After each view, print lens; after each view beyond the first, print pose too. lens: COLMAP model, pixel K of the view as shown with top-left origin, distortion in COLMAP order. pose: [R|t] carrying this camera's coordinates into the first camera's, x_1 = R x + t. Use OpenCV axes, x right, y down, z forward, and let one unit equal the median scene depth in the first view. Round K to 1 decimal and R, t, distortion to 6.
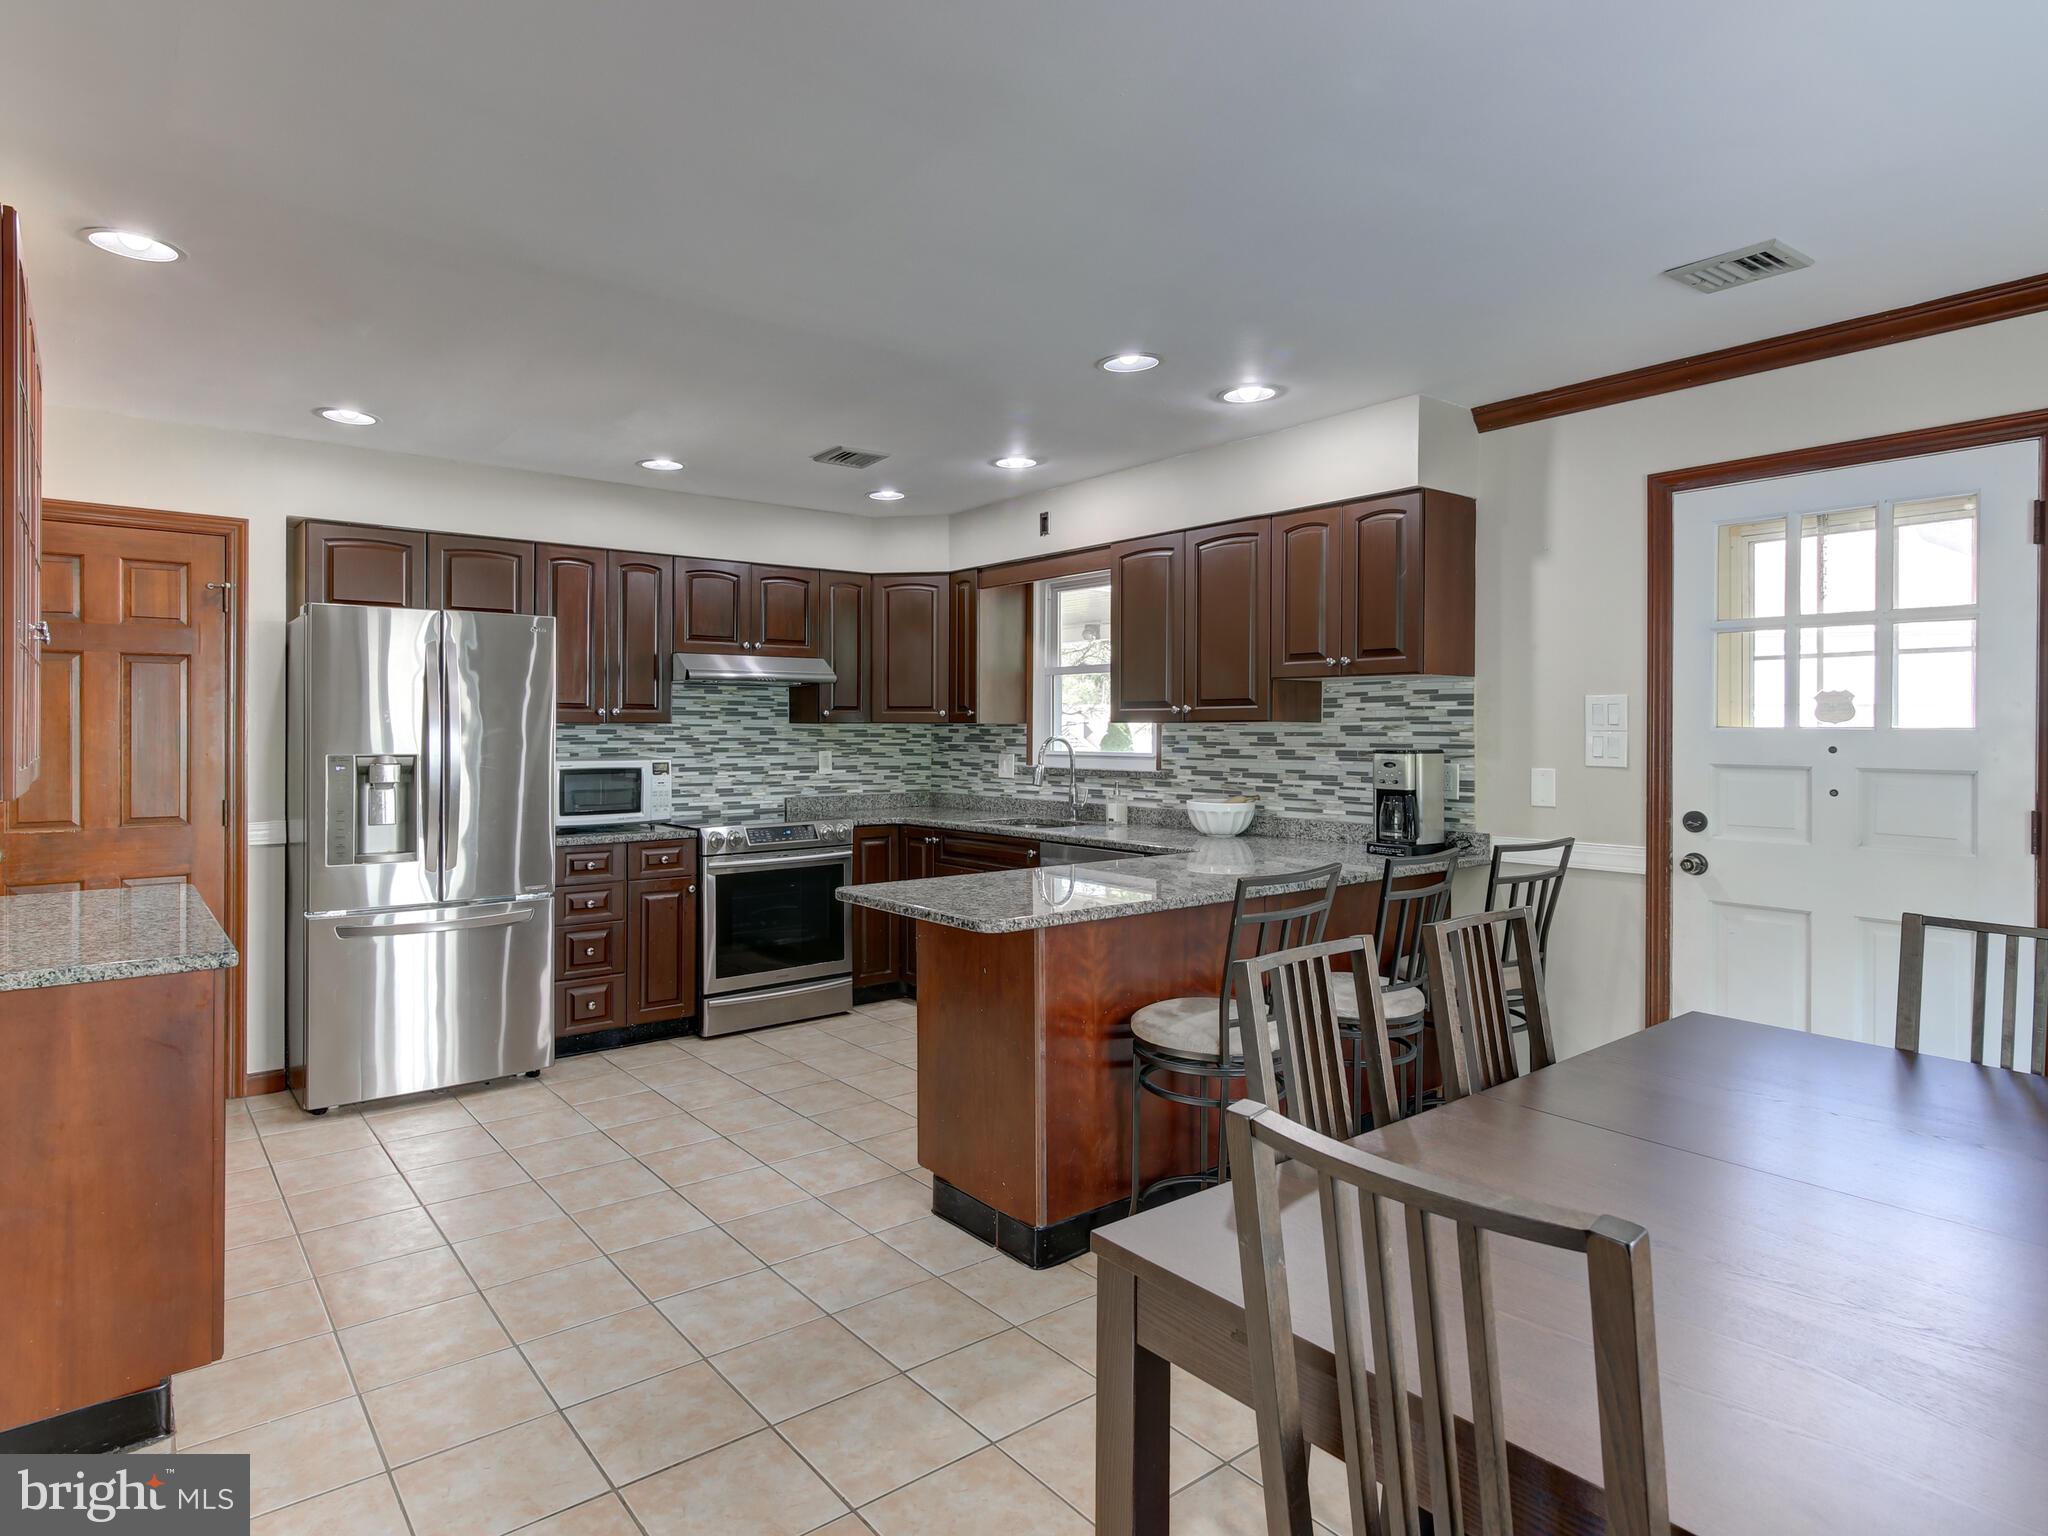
lens RADIAL K [[1134.5, 0, 985.9], [0, 1134.5, 733.0], [0, 0, 1]] dist [-0.024290, 0.001887]
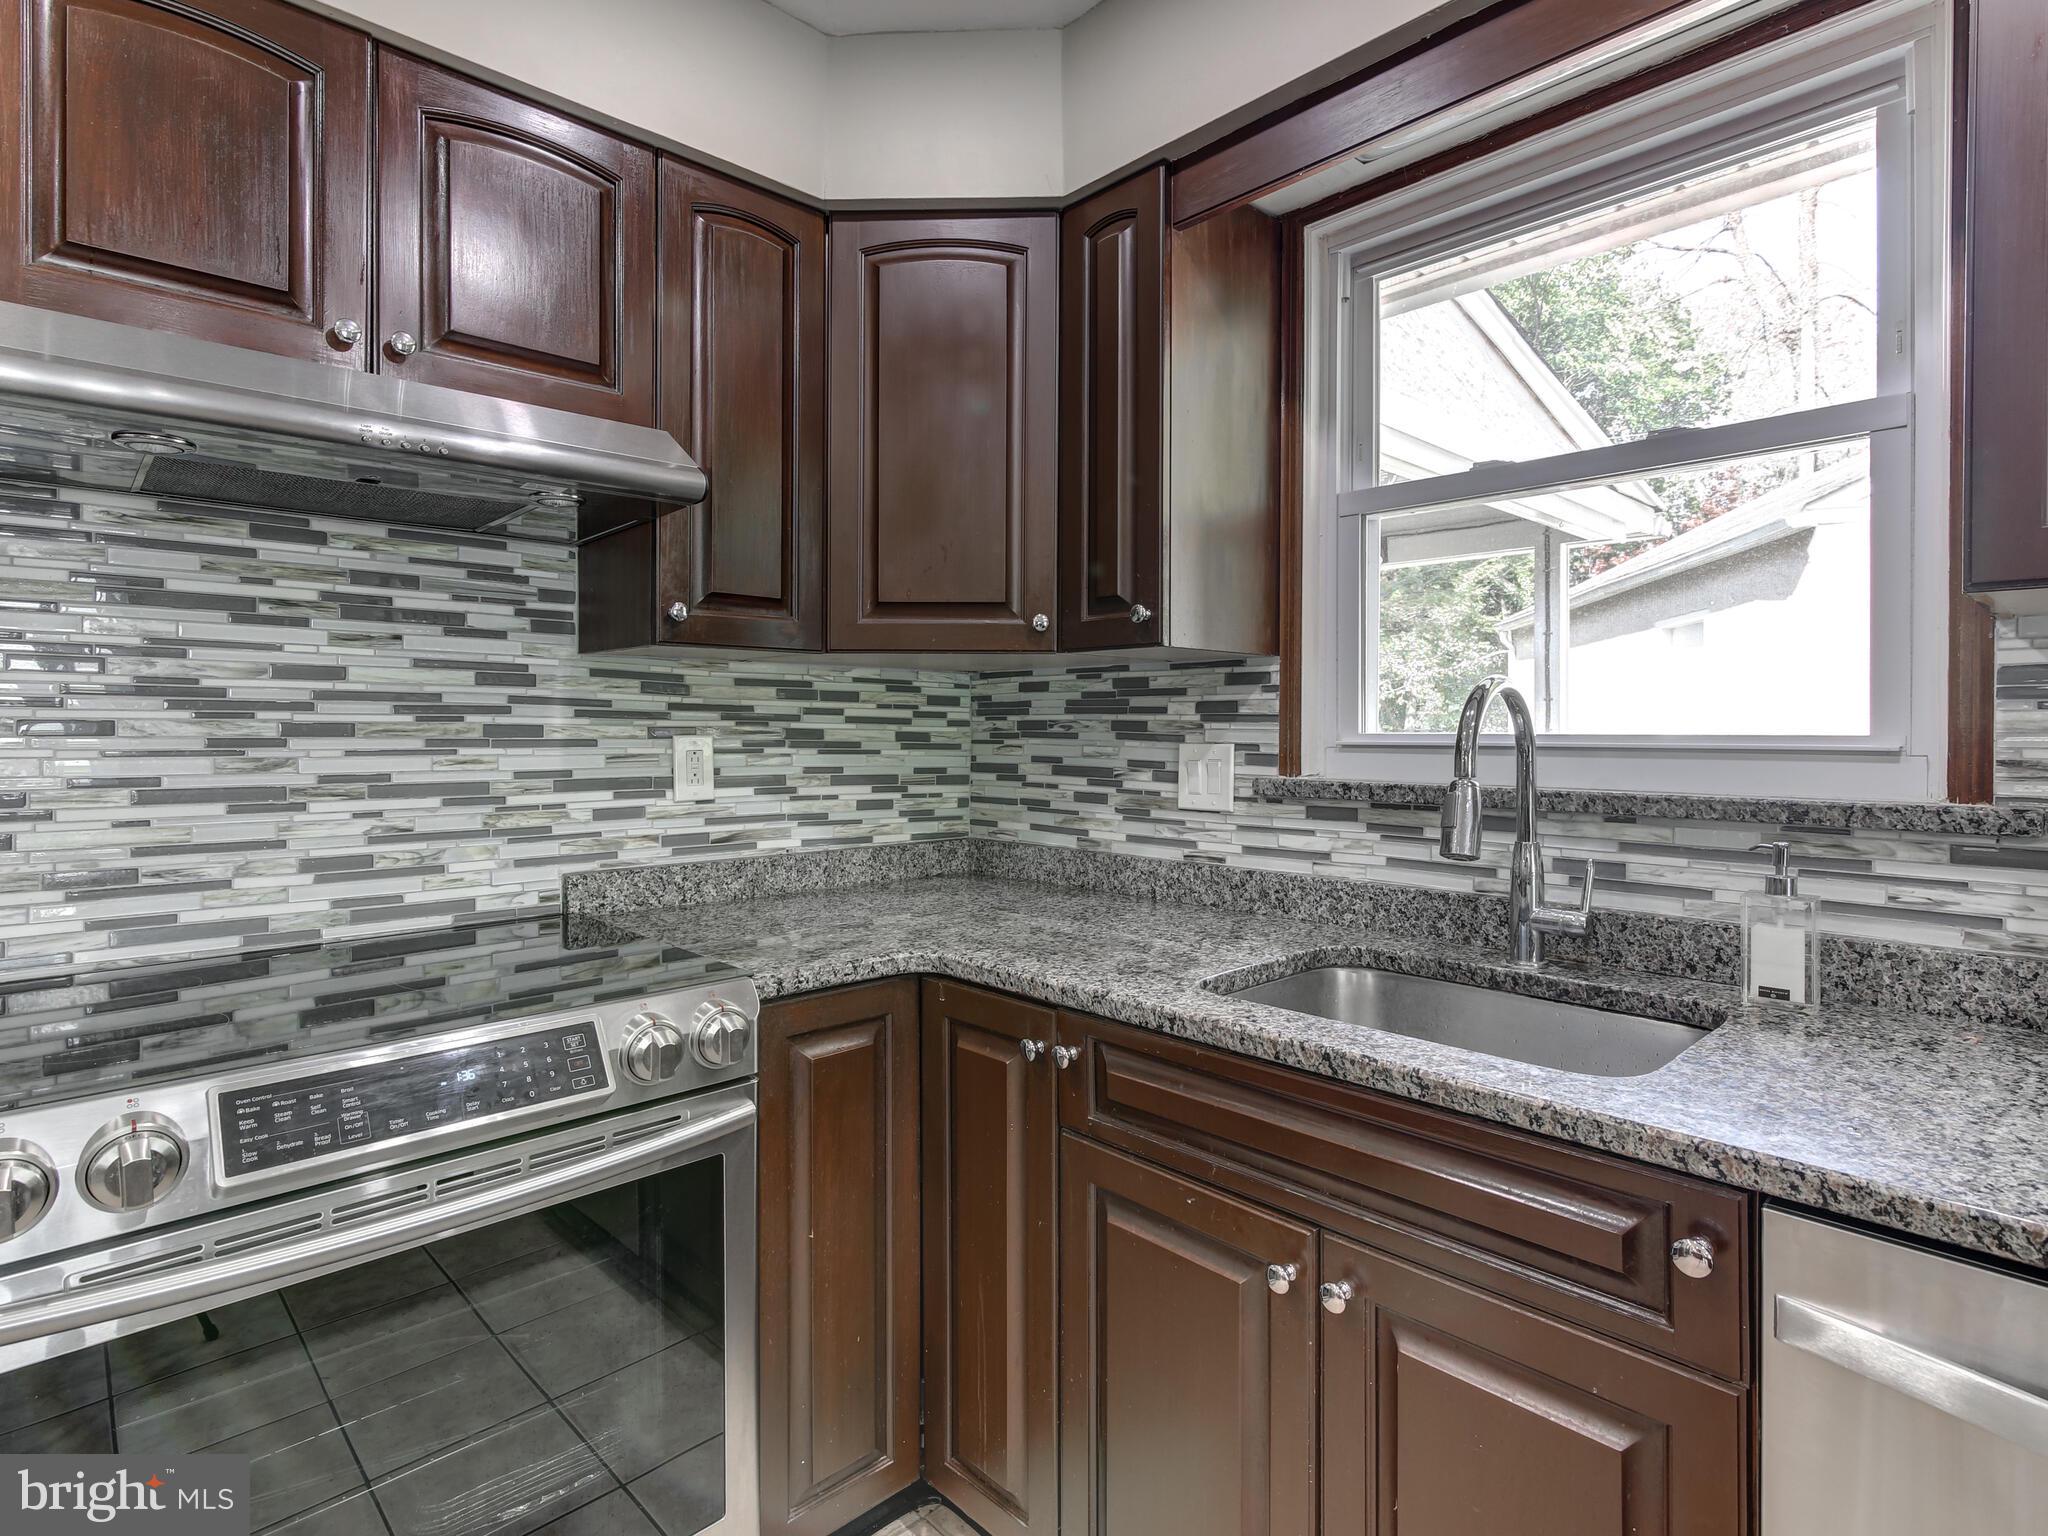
lens RADIAL K [[1102.7, 0, 1048.7], [0, 1102.7, 724.0], [0, 0, 1]] dist [0.003976, 0.000084]
pose [[0.994494, 0.001554, 0.104779, -0.075897], [-0.000887, 0.999979, -0.006407, 0.016191], [-0.104787, 0.006278, 0.994475, 0.730746]]
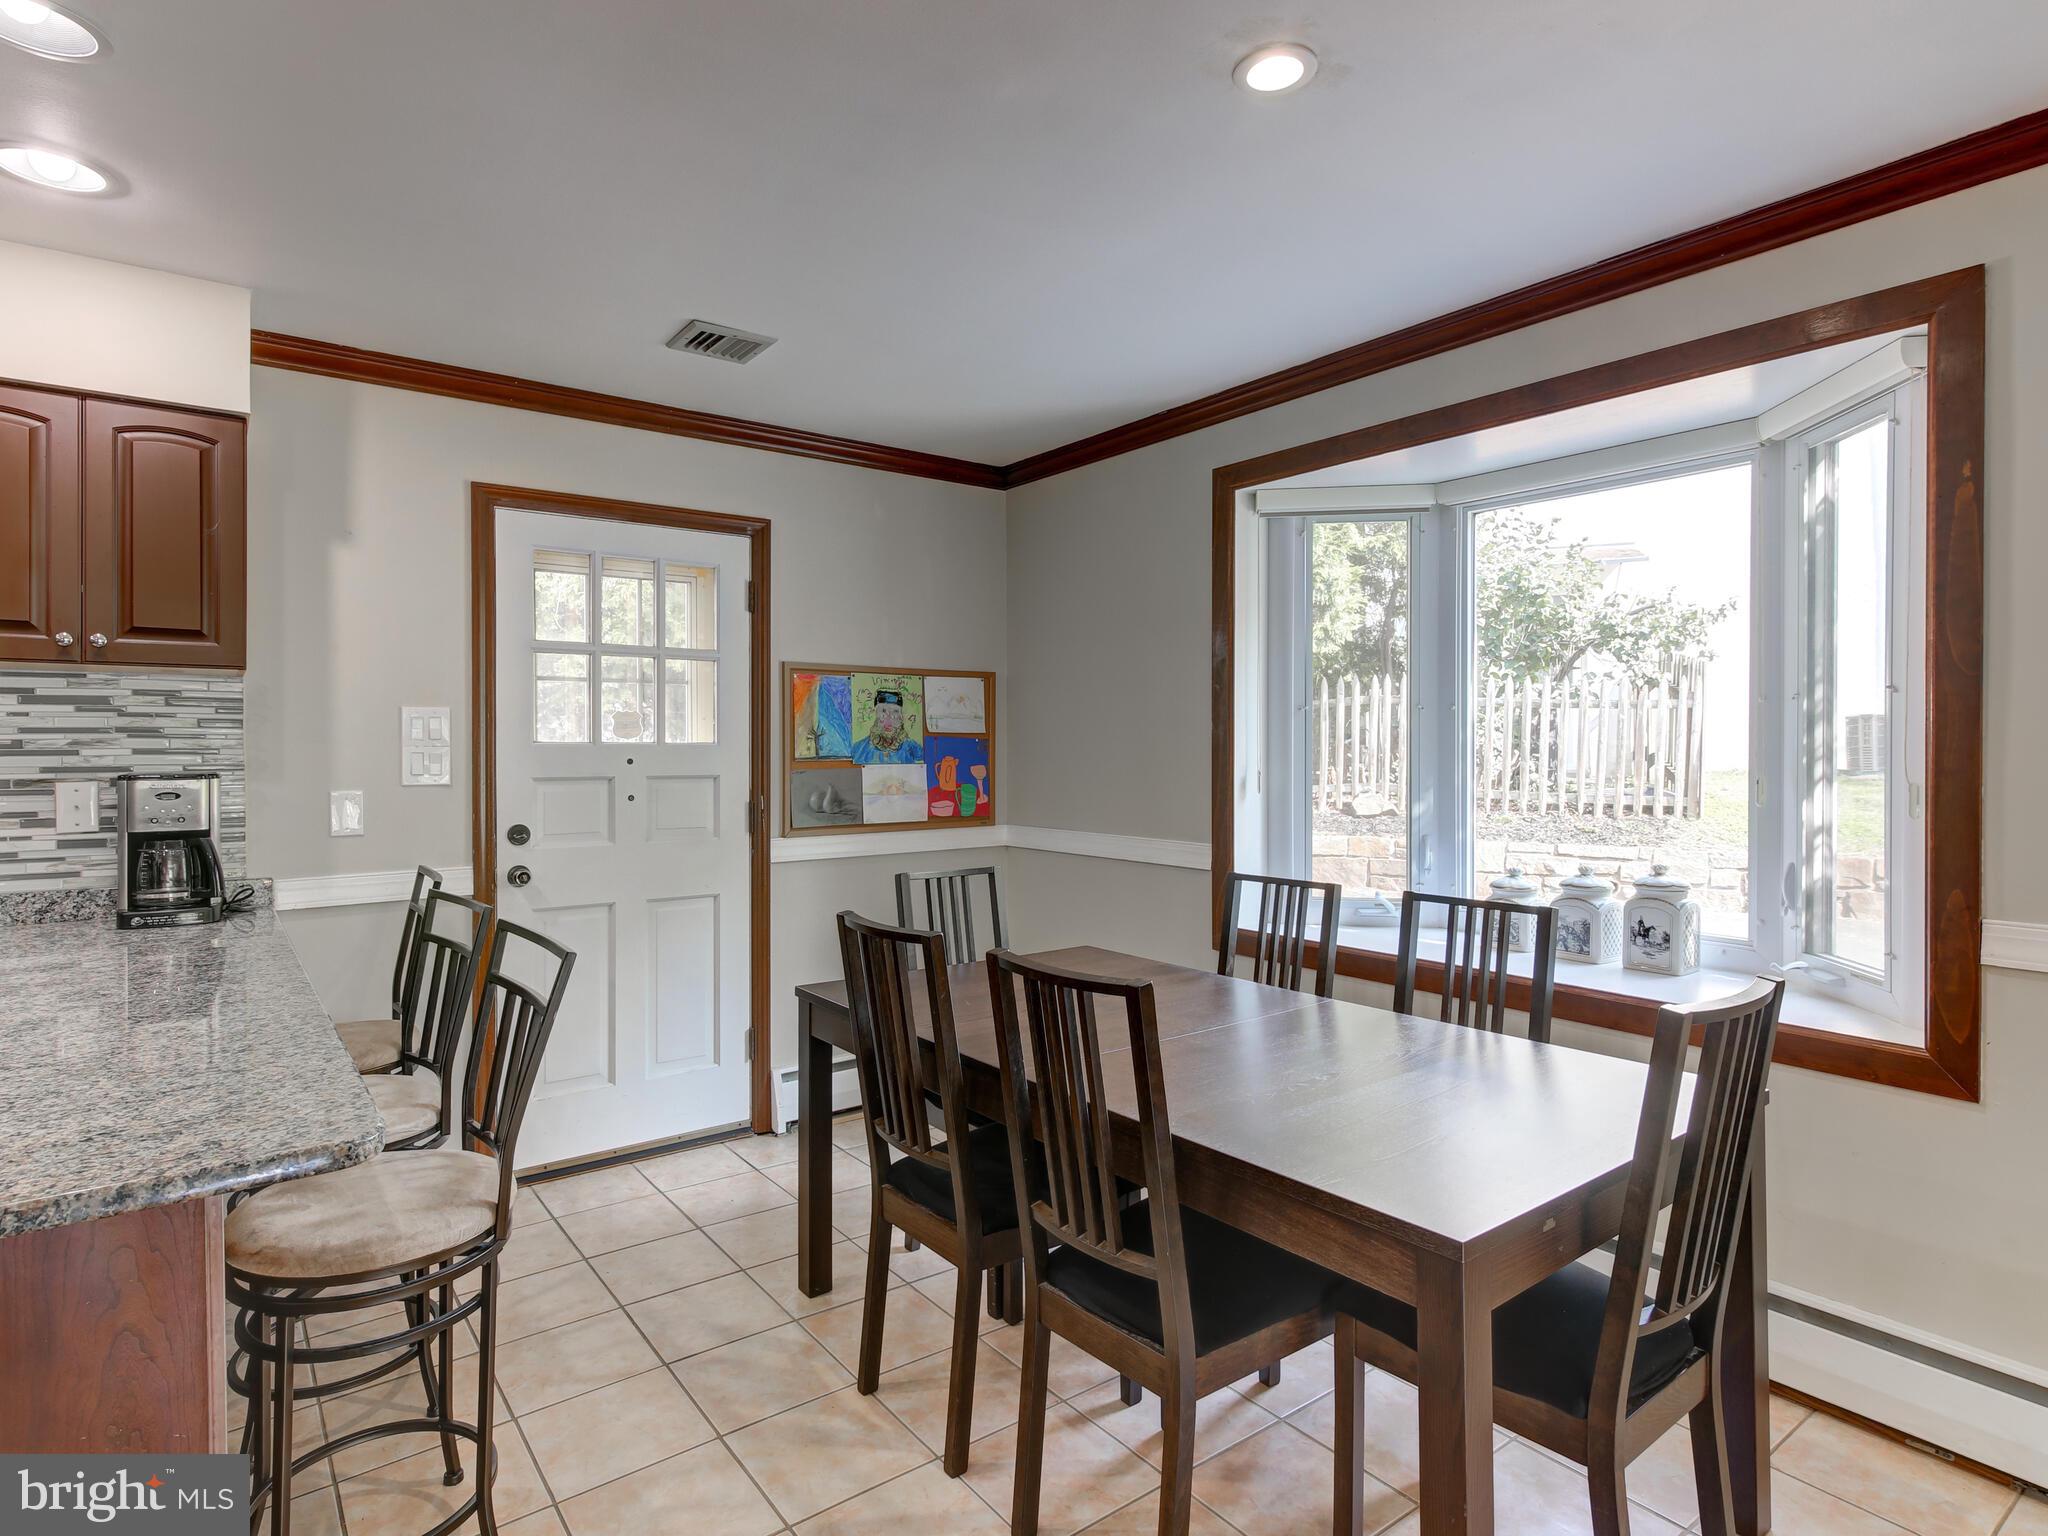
lens RADIAL K [[1102.7, 0, 1009.6], [0, 1102.7, 753.3], [0, 0, 1]] dist [0.003976, 0.000084]
pose [[0.015673, -0.012907, 0.999794, -0.231104], [0.001885, 0.999915, 0.012879, -0.004605], [-0.999875, 0.001683, 0.015696, 0.337013]]
